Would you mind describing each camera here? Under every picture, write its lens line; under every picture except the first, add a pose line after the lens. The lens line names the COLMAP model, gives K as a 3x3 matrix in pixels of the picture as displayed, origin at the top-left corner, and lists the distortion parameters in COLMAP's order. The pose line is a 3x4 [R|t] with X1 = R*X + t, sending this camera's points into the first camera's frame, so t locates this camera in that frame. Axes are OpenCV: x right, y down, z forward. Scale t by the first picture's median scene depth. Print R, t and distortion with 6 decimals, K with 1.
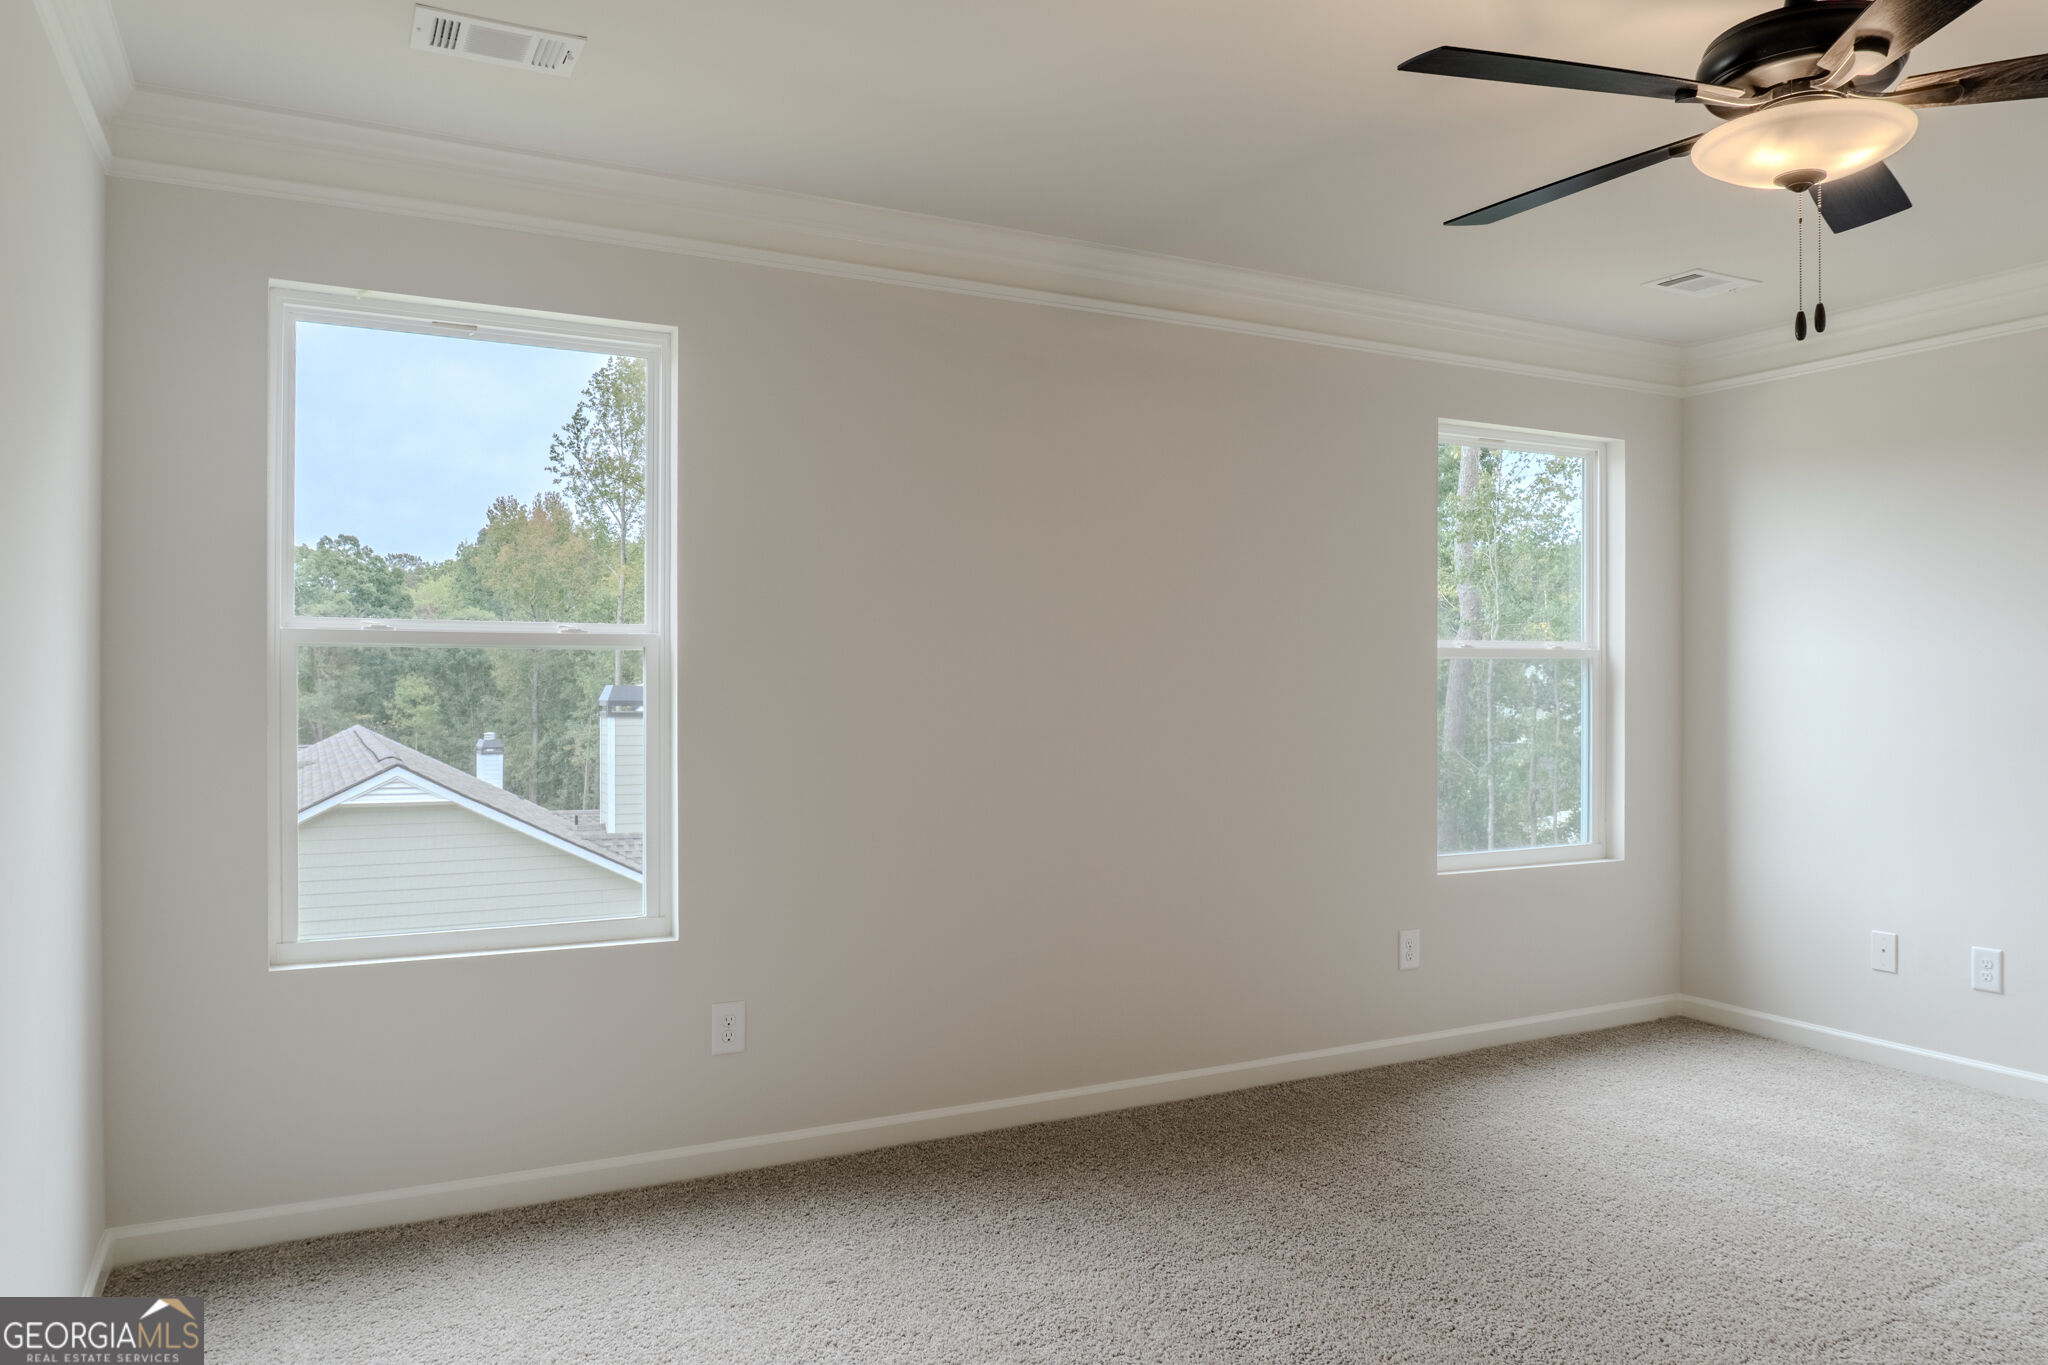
lens RADIAL K [[1376.6, 0, 1009.5], [0, 1376.6, 642.0], [0, 0, 1]] dist [-0.025326, -0.002324]
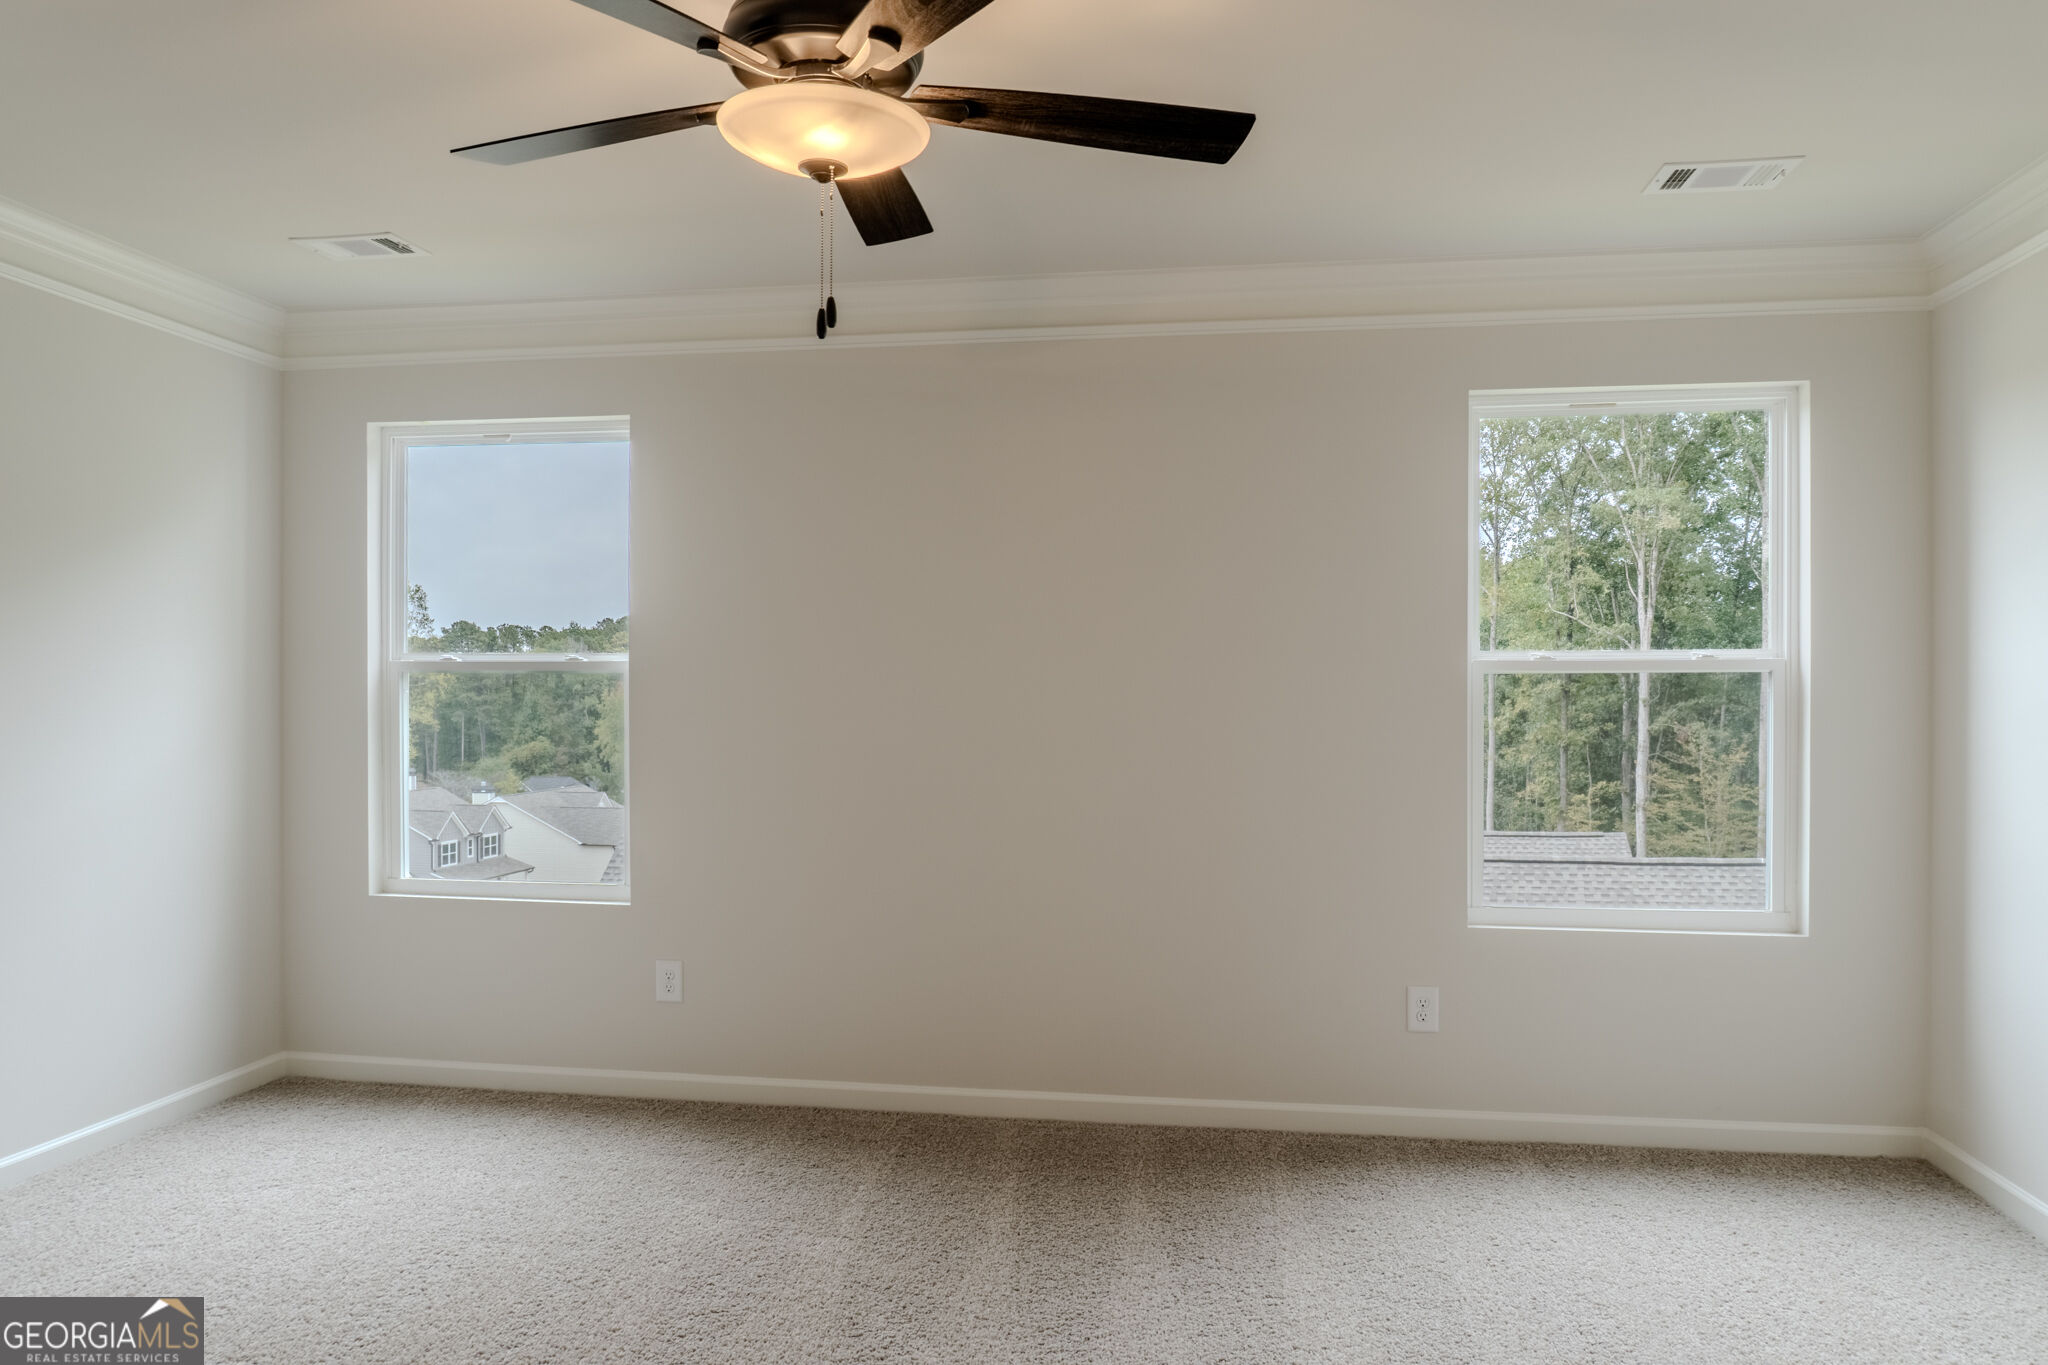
lens RADIAL K [[1376.6, 0, 1010.3], [0, 1376.6, 680.1], [0, 0, 1]] dist [-0.025326, -0.002324]
pose [[0.807982, -0.007792, -0.589156, 0.179482], [0.014682, 0.999868, 0.006911, 0.001878], [0.589025, -0.014234, 0.807990, 0.044895]]
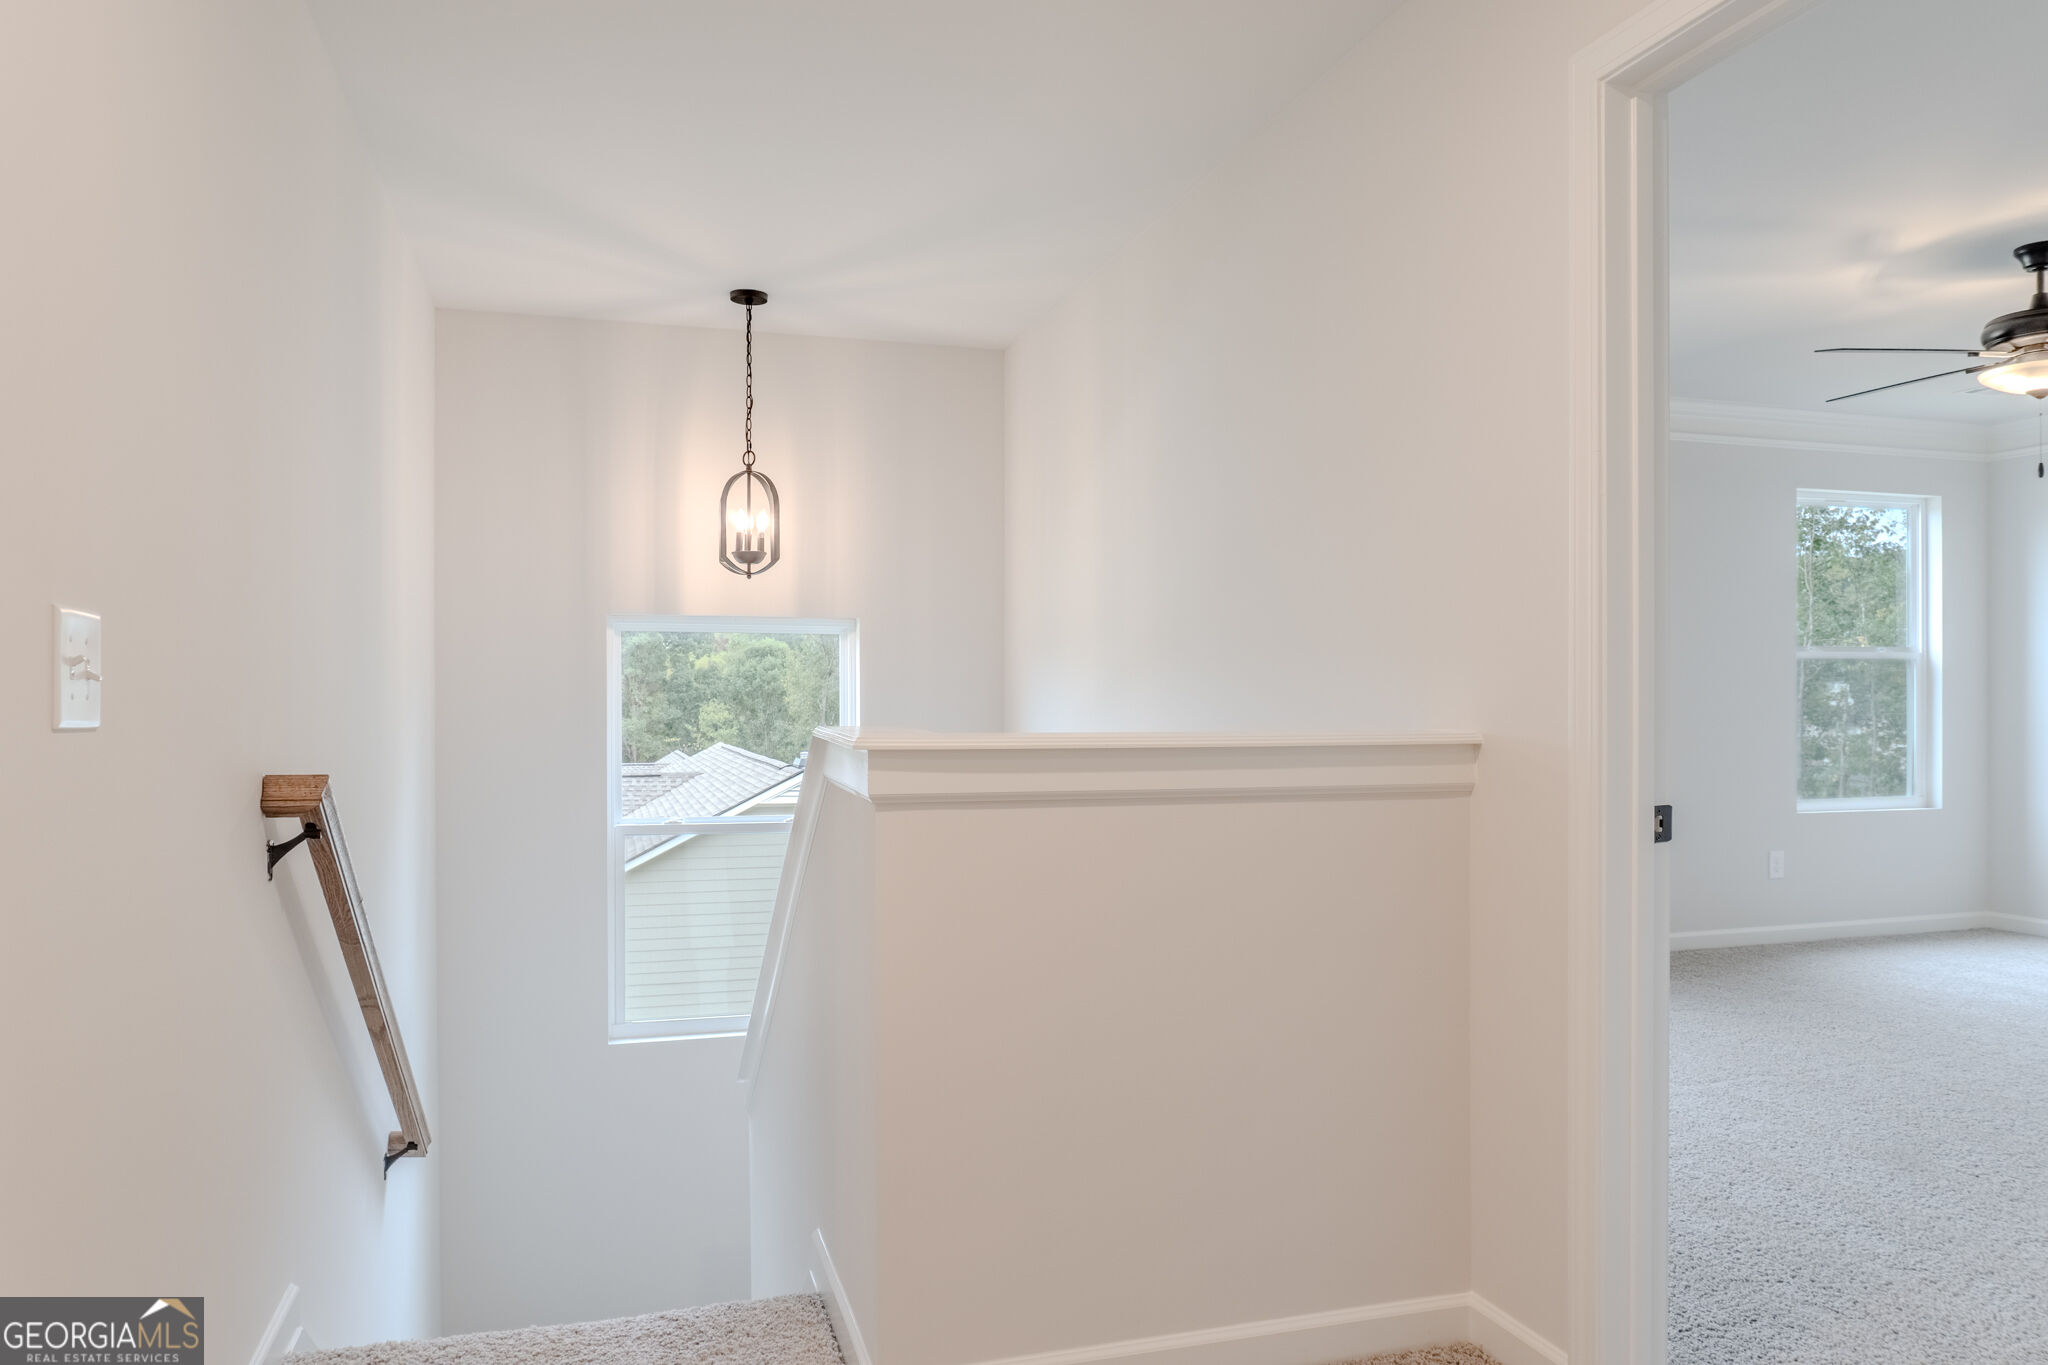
lens RADIAL K [[1376.6, 0, 1011.2], [0, 1376.6, 686.4], [0, 0, 1]] dist [-0.025326, -0.002324]
pose [[0.983708, -0.007745, -0.179605, -0.070239], [0.010277, 0.999860, 0.013170, 0.003995], [0.179478, -0.014801, 0.983651, -0.159691]]
